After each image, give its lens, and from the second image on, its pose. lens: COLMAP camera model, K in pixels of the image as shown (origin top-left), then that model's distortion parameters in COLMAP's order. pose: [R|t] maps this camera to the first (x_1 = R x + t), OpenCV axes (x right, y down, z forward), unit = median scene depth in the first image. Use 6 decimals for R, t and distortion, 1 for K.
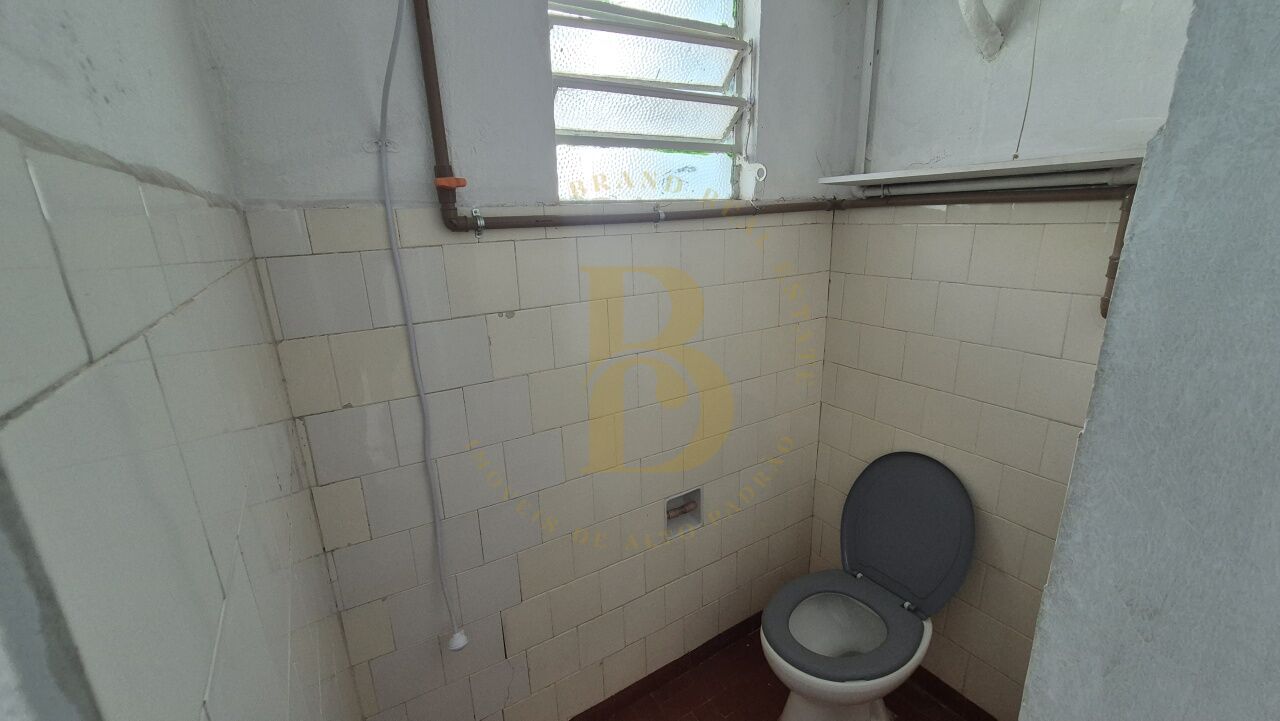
lens RADIAL K [[522.3, 0, 638.1], [0, 522.3, 359.7], [0, 0, 1]] dist [-0.001934, 0.000420]
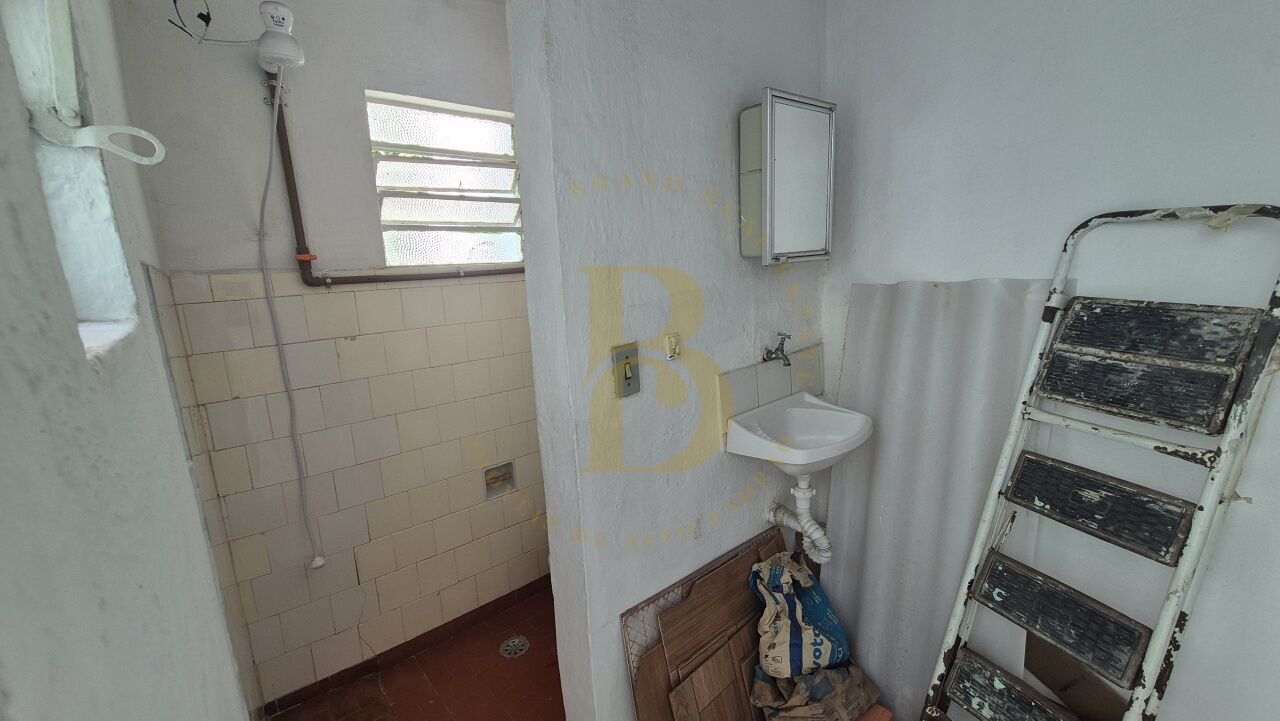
lens RADIAL K [[522.3, 0, 642.4], [0, 522.3, 362.8], [0, 0, 1]] dist [-0.001934, 0.000420]
pose [[0.991317, -0.044299, 0.123810, 0.418503], [0.056550, 0.993651, -0.097258, 0.187727], [-0.118716, 0.103415, 0.987528, -0.634940]]
